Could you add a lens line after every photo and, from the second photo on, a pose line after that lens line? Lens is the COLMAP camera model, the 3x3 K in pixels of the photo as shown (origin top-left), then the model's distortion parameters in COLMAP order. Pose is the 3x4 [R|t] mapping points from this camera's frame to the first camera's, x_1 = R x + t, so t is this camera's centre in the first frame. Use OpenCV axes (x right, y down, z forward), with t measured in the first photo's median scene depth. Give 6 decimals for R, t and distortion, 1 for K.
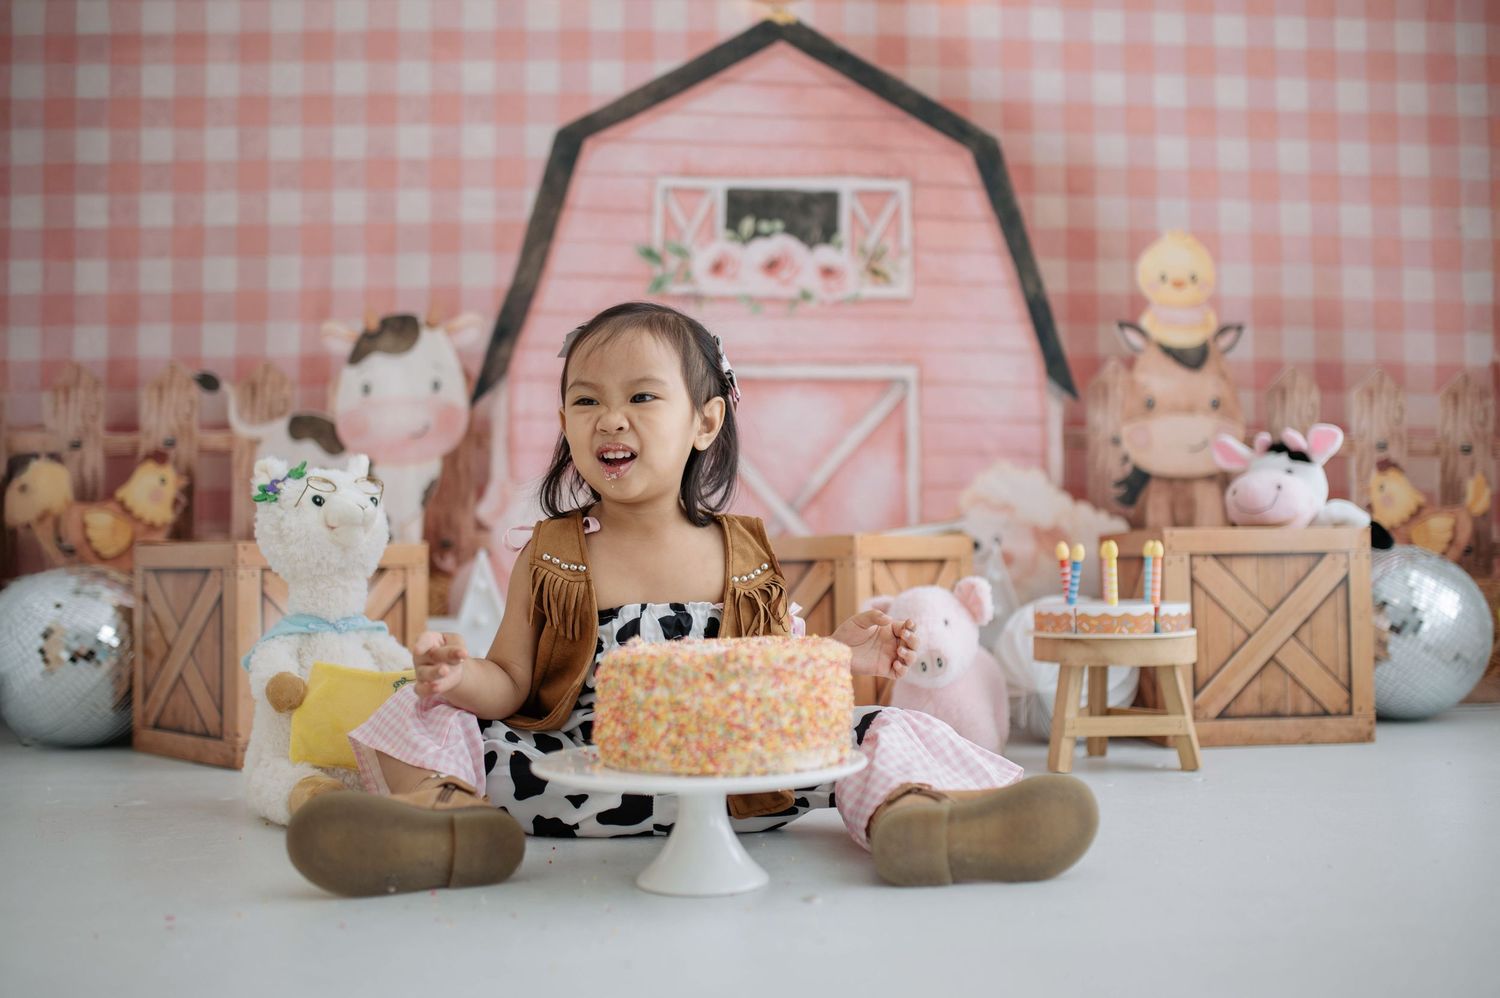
lens RADIAL K [[1600.7, 0, 767.5], [0, 1600.7, 456.0], [0, 0, 1]] dist [-0.028245, 0.000000]
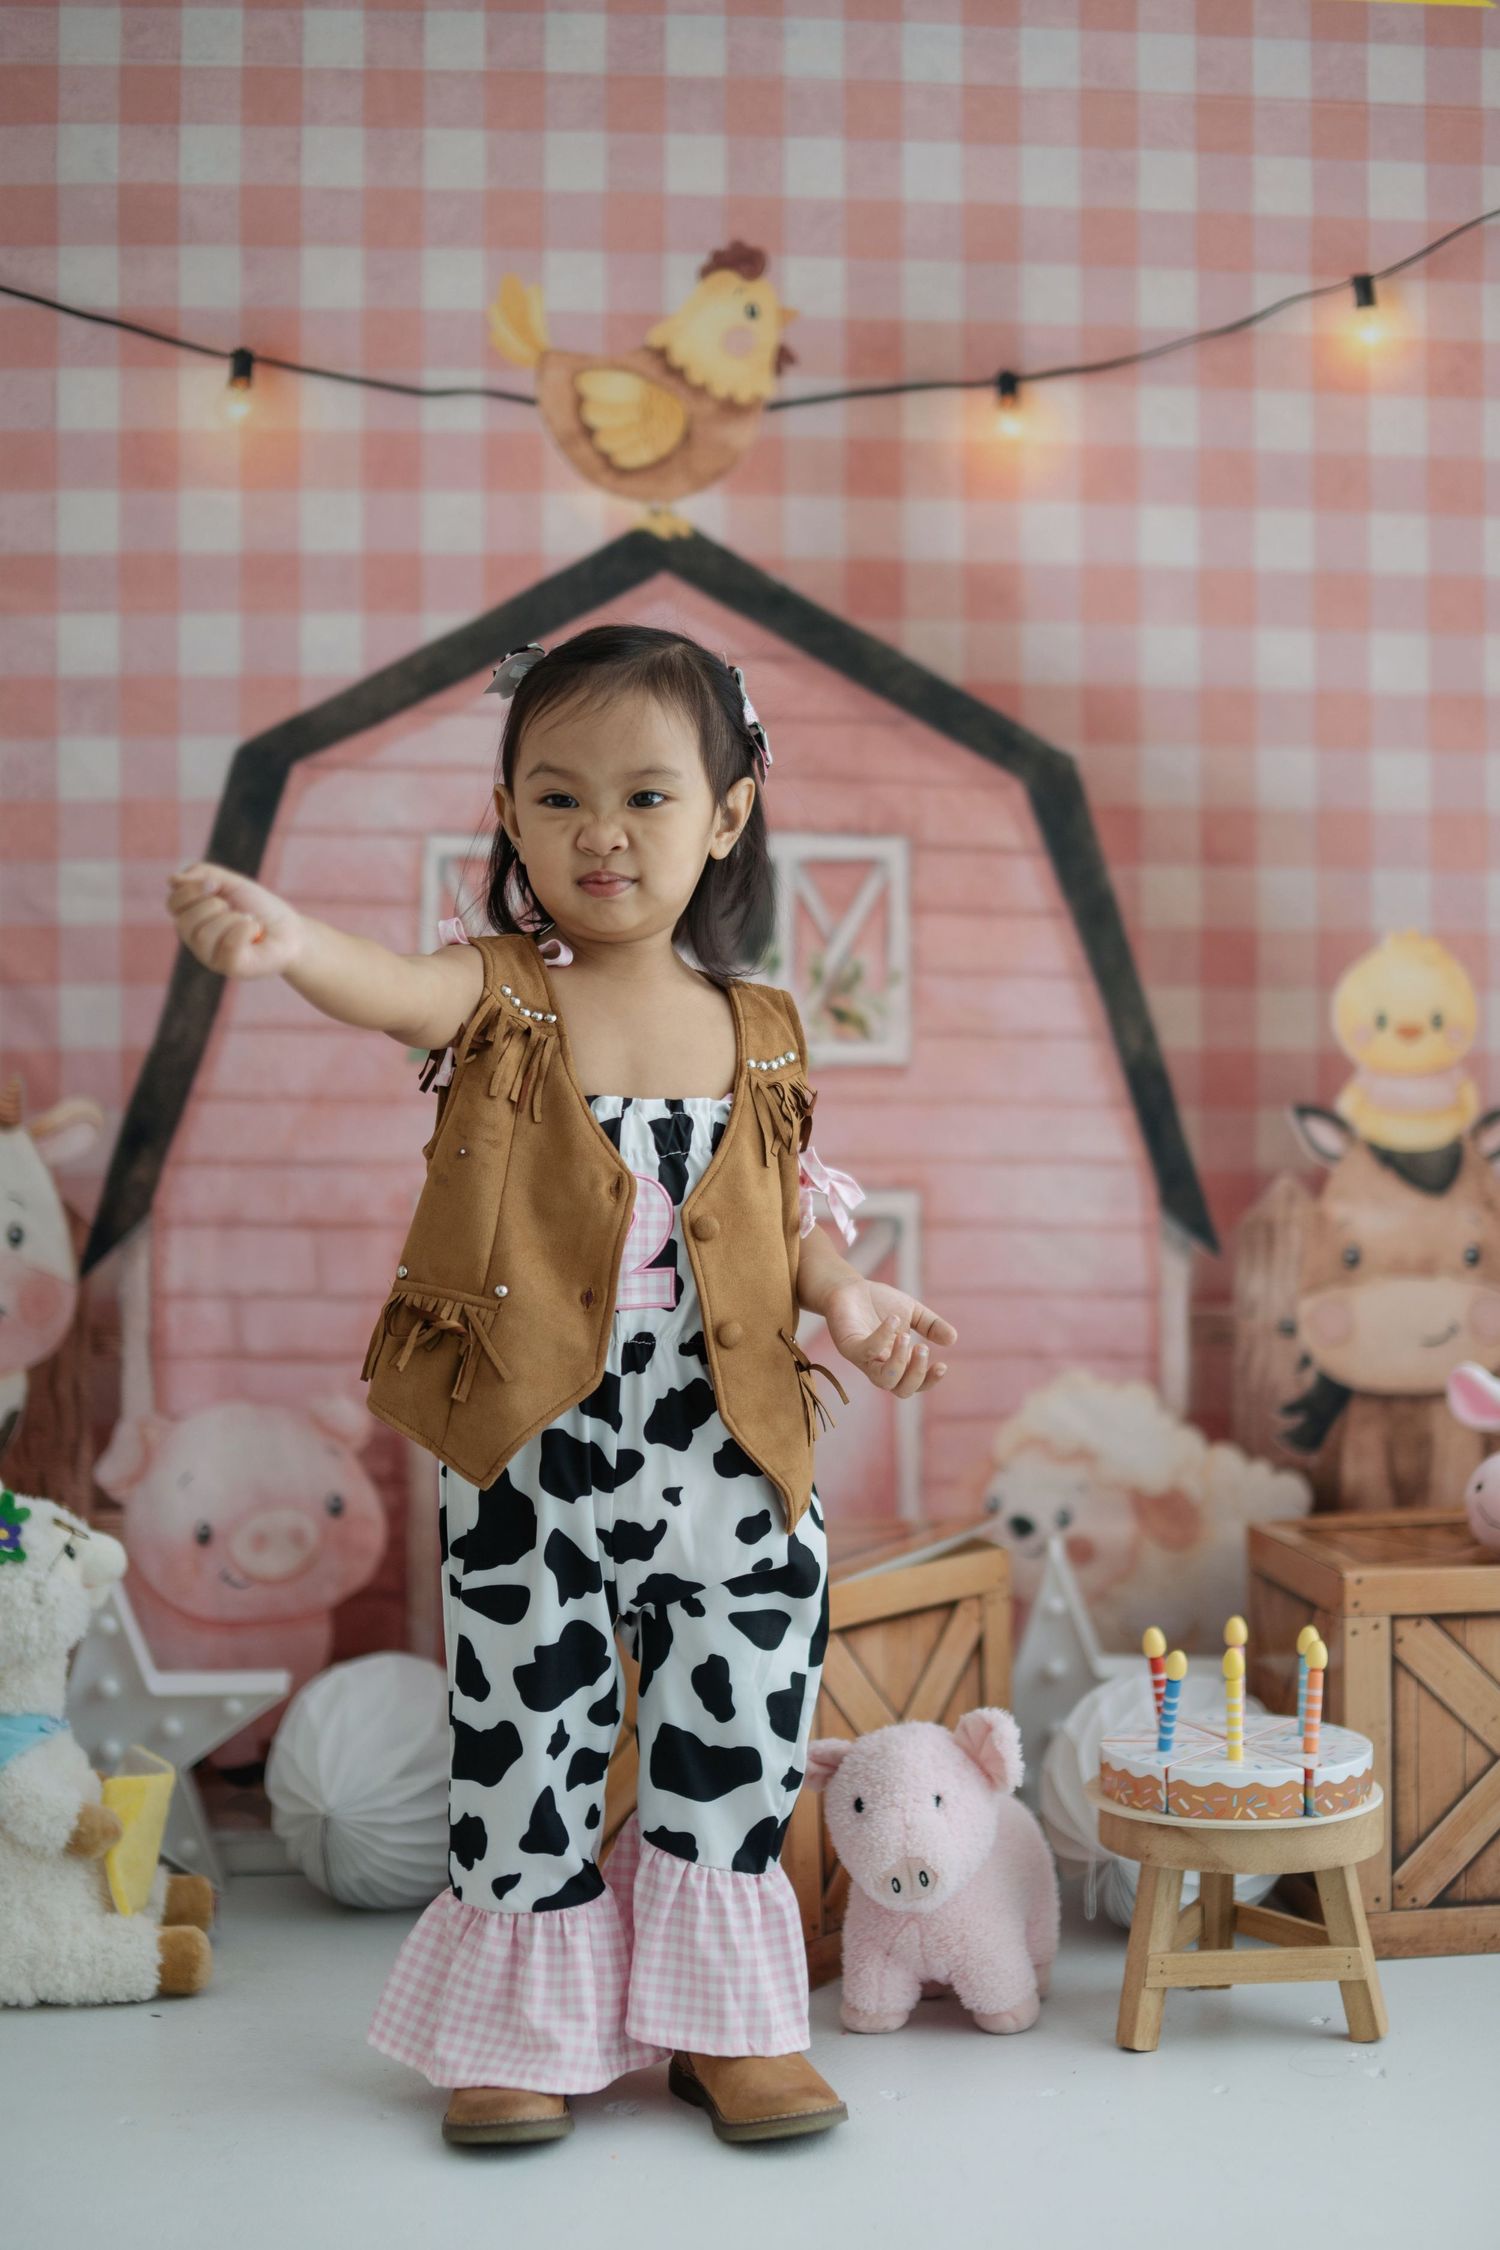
lens RADIAL K [[3449.5, 0, 805.7], [0, 3449.5, 1074.4], [0, 0, 1]] dist [-0.093662, 0.000000]
pose [[0.999449, 0.000661, 0.033193, 0.017697], [-0.002708, 0.998093, 0.061672, -0.166462], [-0.033088, -0.061728, 0.997544, -0.143676]]
